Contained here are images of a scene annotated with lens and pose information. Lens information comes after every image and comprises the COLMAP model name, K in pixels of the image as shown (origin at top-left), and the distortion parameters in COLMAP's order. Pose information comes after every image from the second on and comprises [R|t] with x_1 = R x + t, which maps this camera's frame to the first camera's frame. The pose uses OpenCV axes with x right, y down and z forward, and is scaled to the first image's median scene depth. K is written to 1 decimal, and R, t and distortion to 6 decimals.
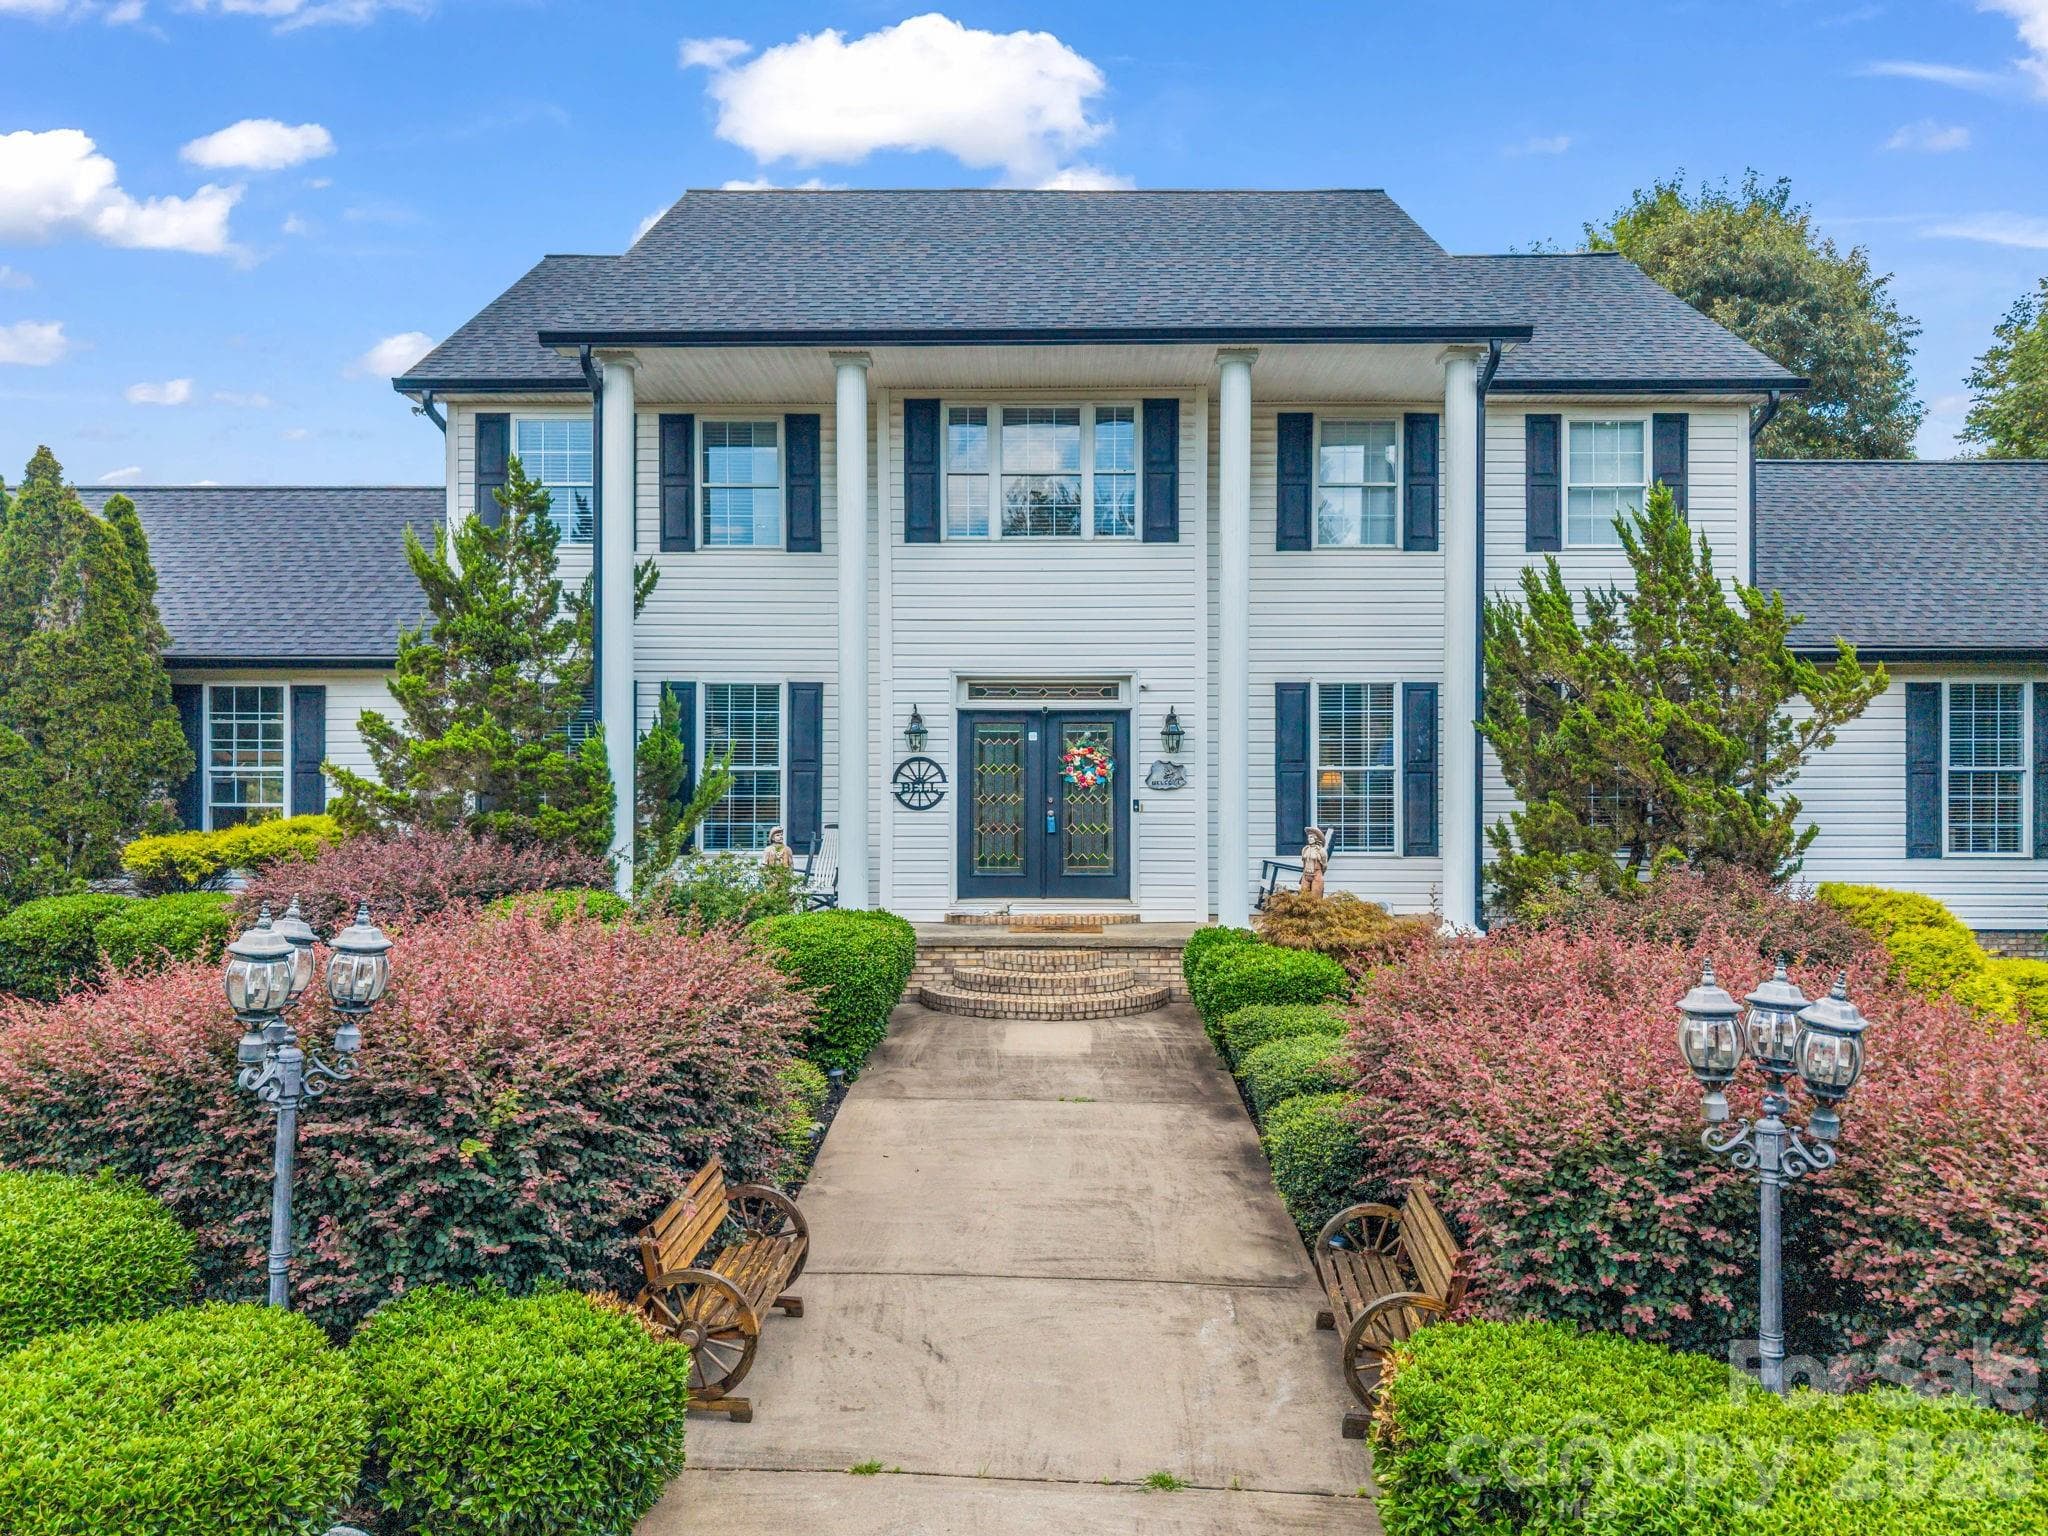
lens RADIAL K [[1448.3, 0, 1069.2], [0, 1448.3, 792.6], [0, 0, 1]] dist [0.059287, -0.128544]
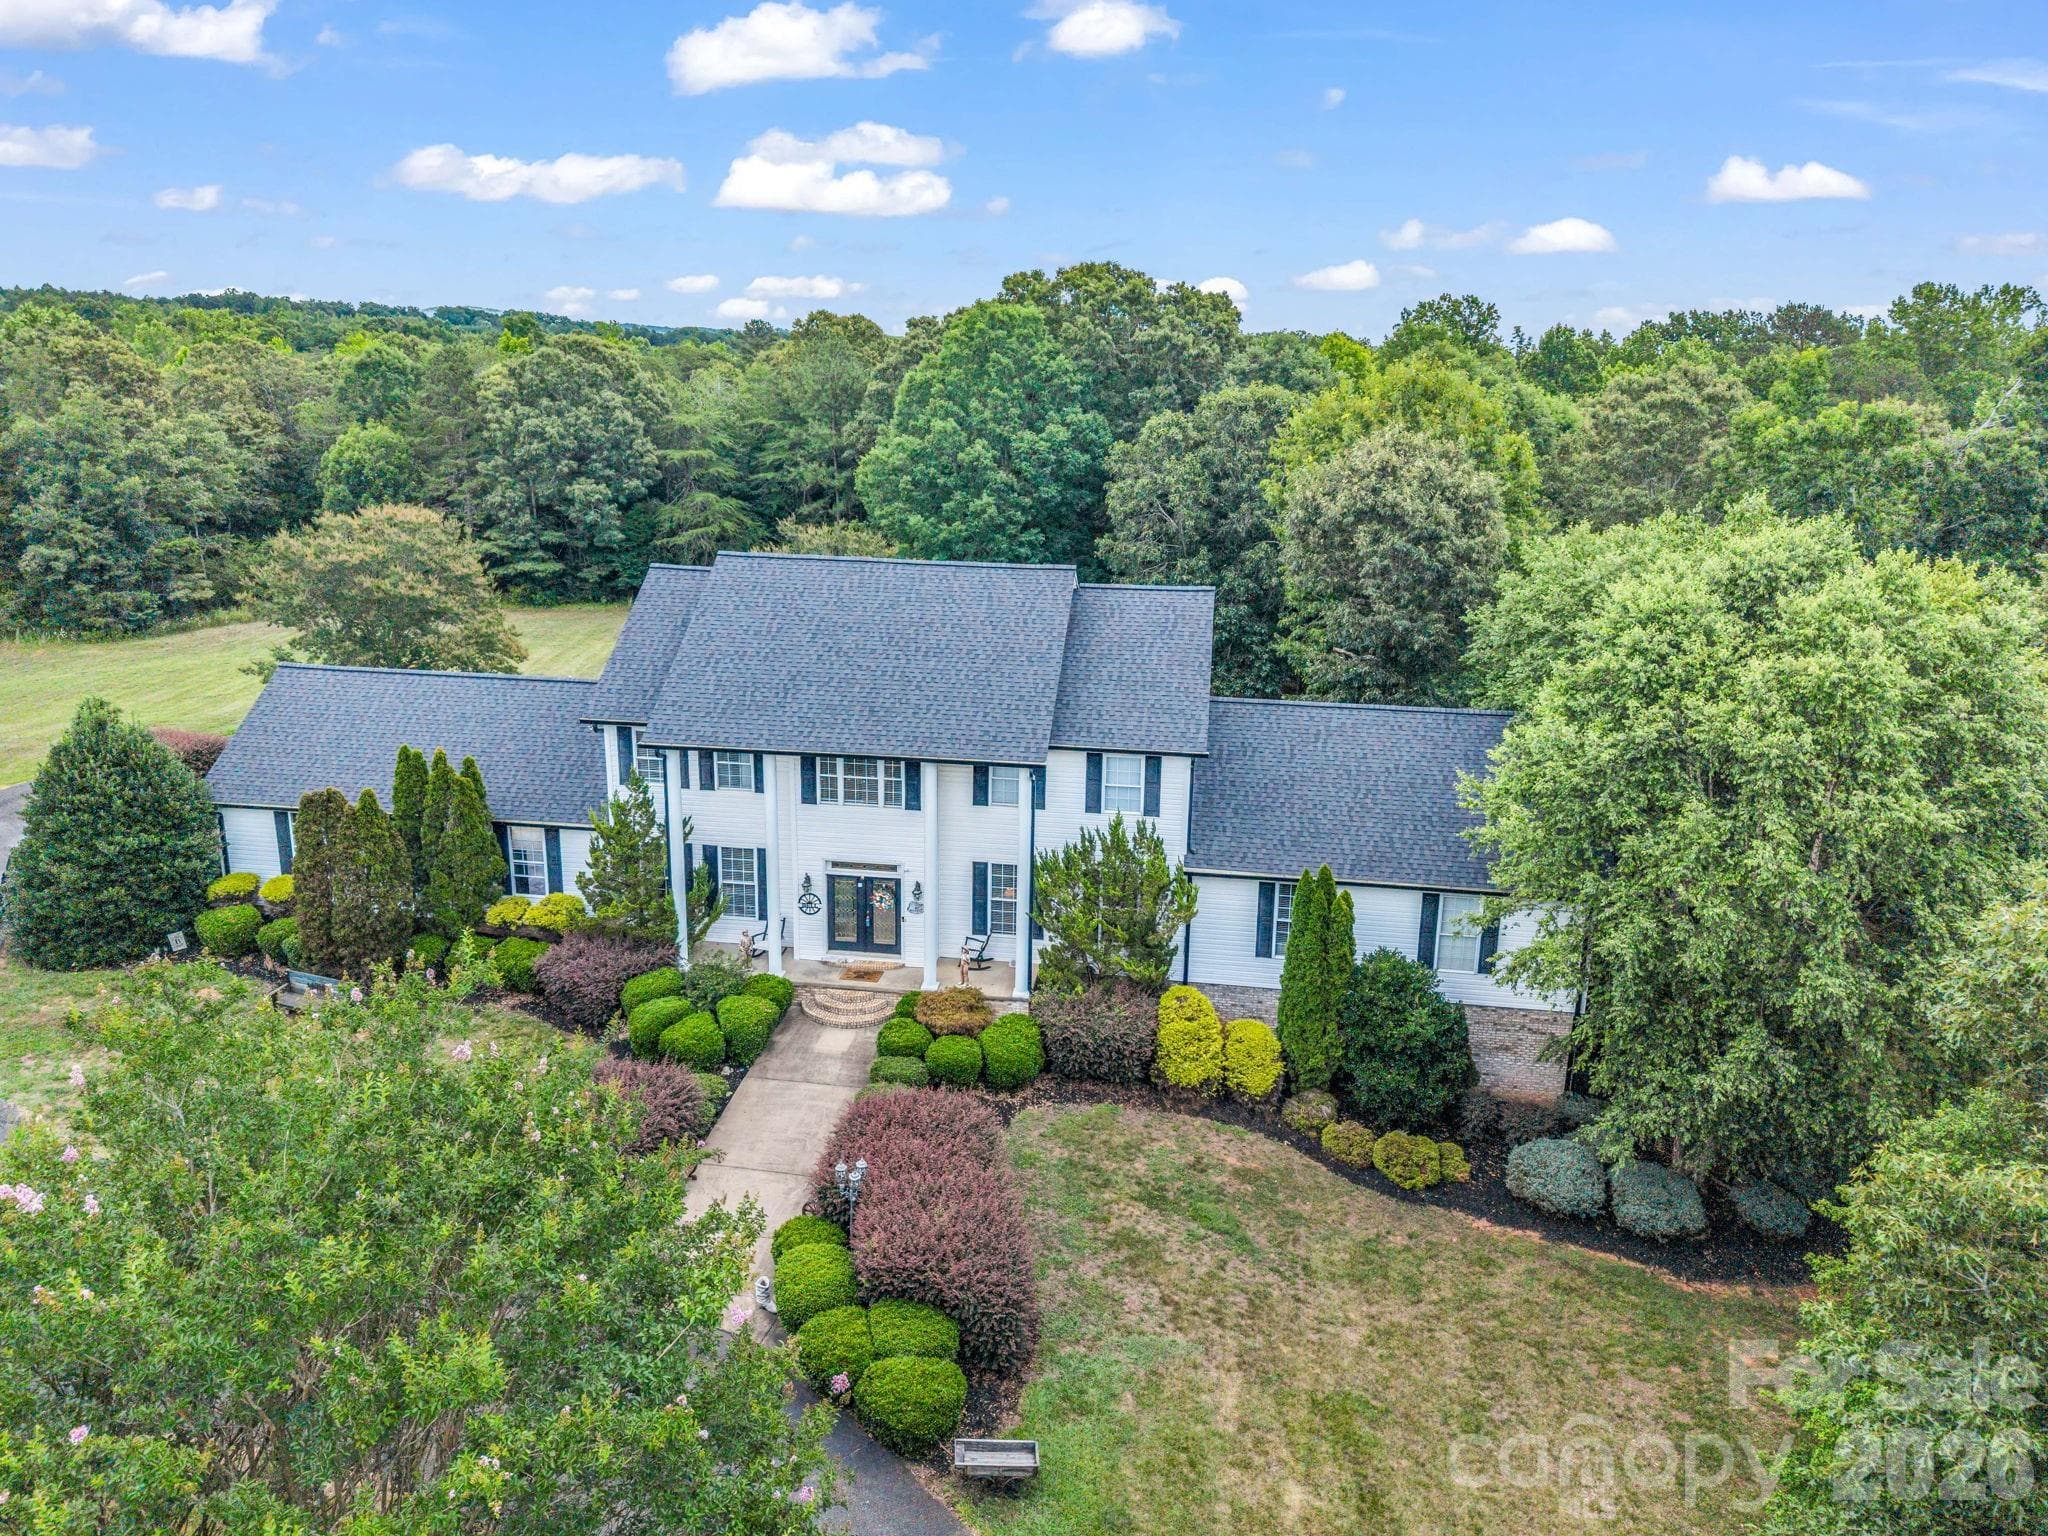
lens RADIAL K [[1489.1, 0, 1035.6], [0, 1489.1, 704.0], [0, 0, 1]] dist [0.011025, -0.006871]
pose [[0.990871, 0.050743, -0.124897, 0.524549], [-0.019908, 0.971377, 0.236707, -0.872062], [0.133333, -0.232060, 0.963520, -1.142399]]
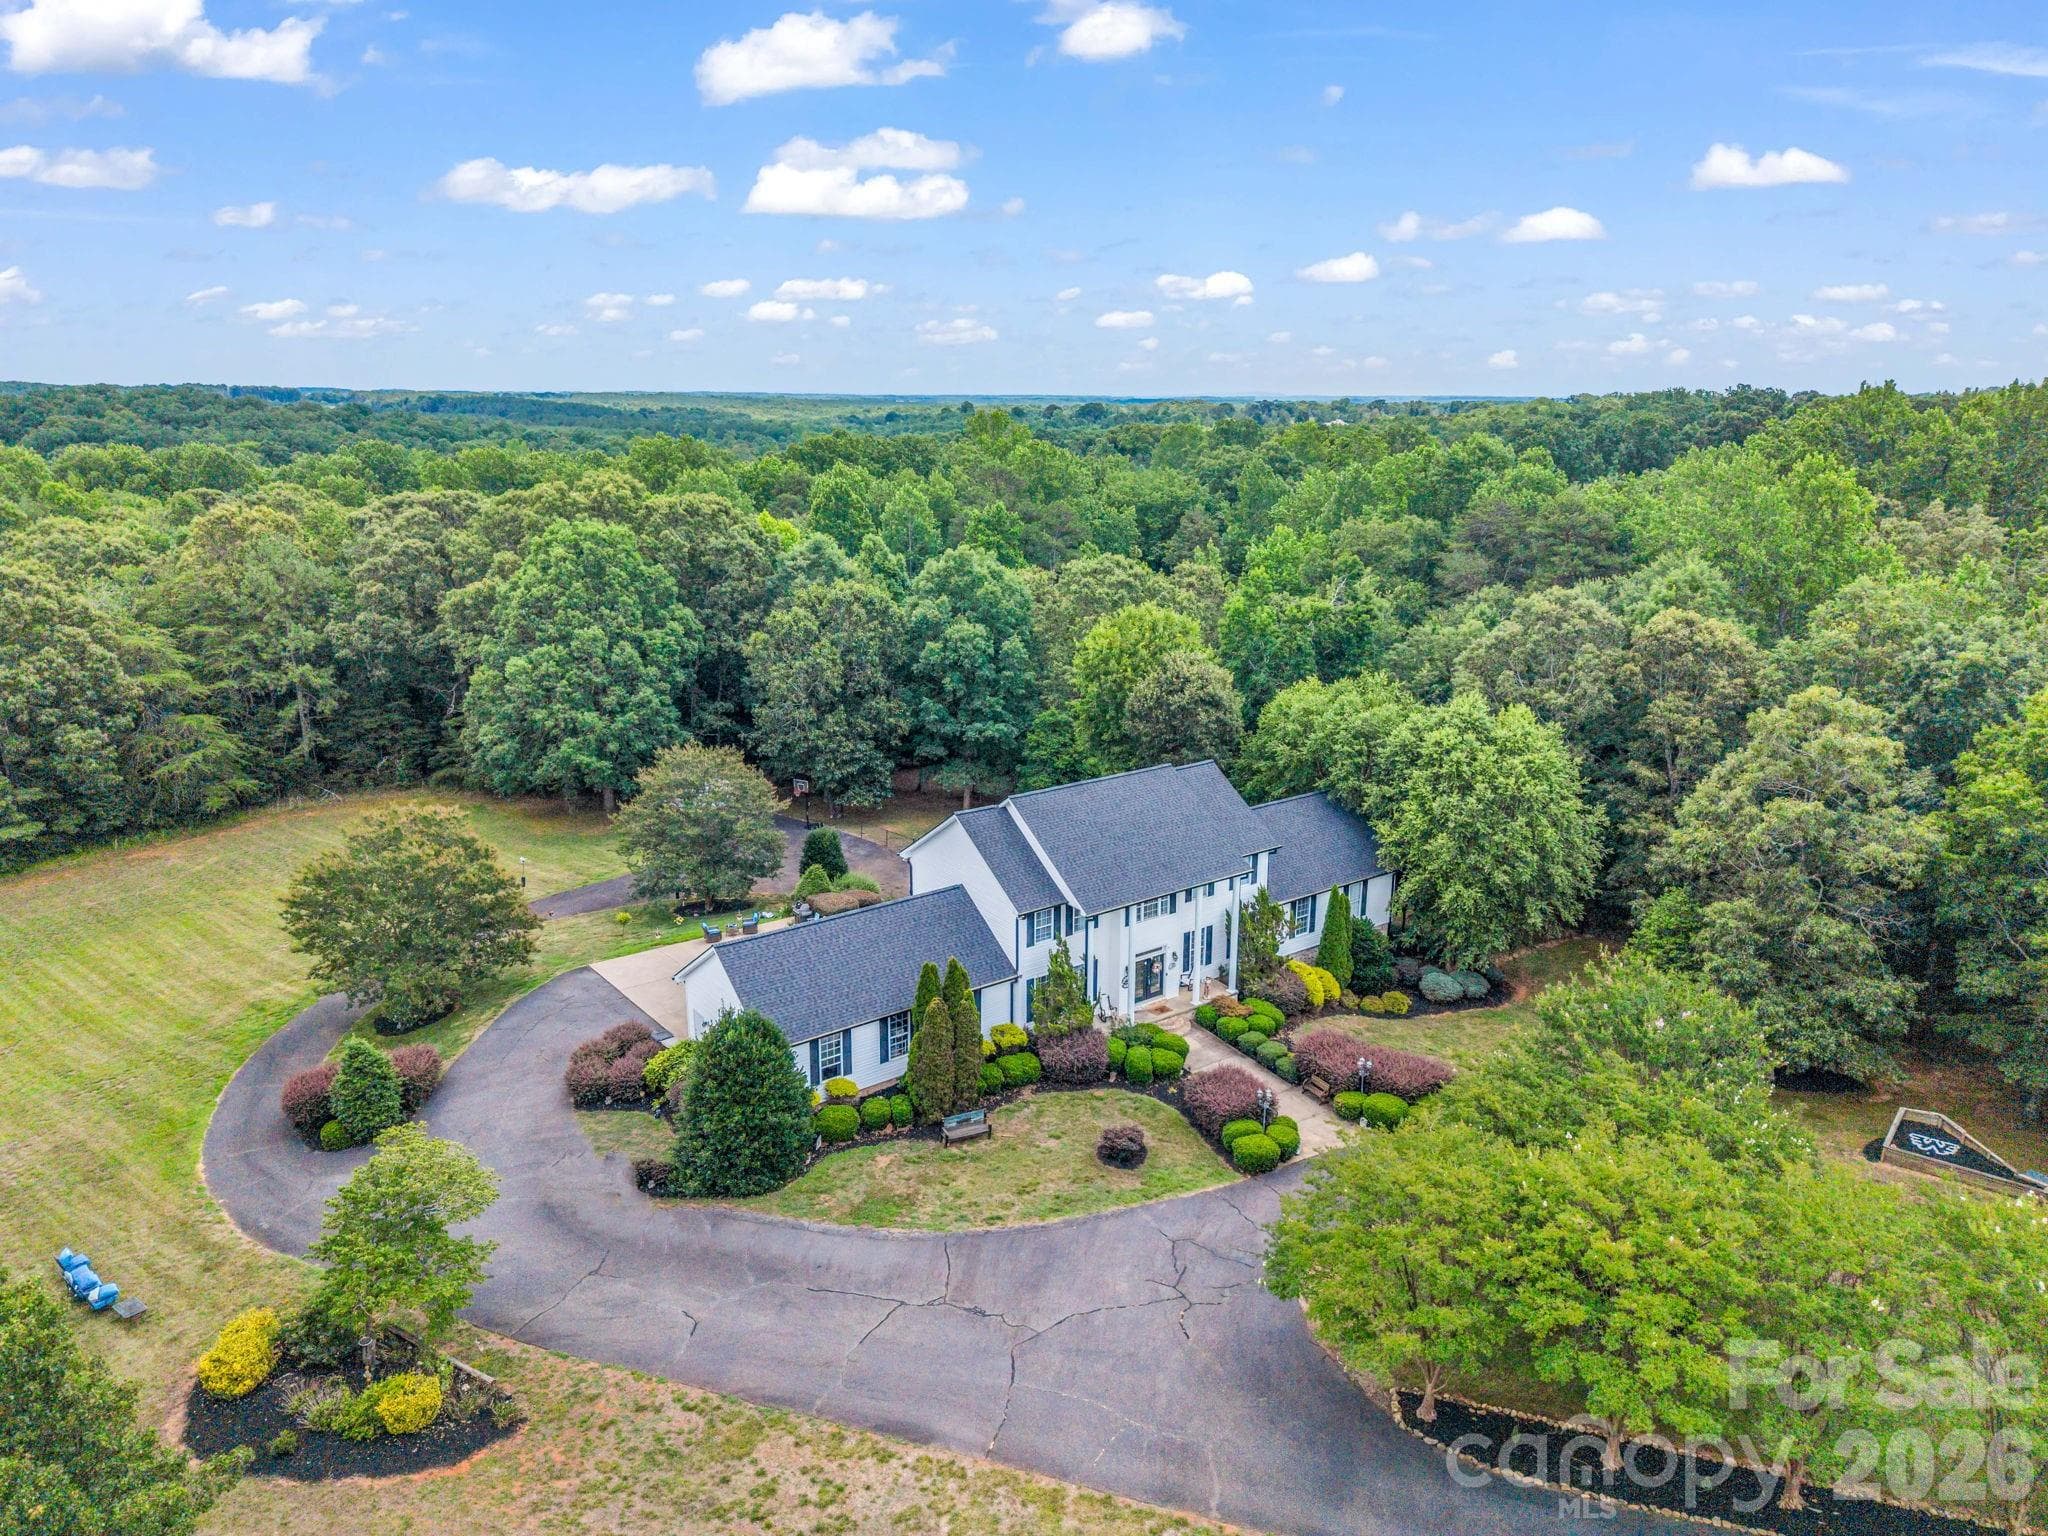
lens RADIAL K [[1441.9, 0, 1104.6], [0, 1441.9, 768.5], [0, 0, 1]] dist [0.071769, -0.103196]
pose [[0.775787, -0.151625, 0.612507, -2.513677], [-0.017036, 0.965313, 0.260539, -1.621372], [-0.630765, -0.212557, 0.746294, -1.834127]]
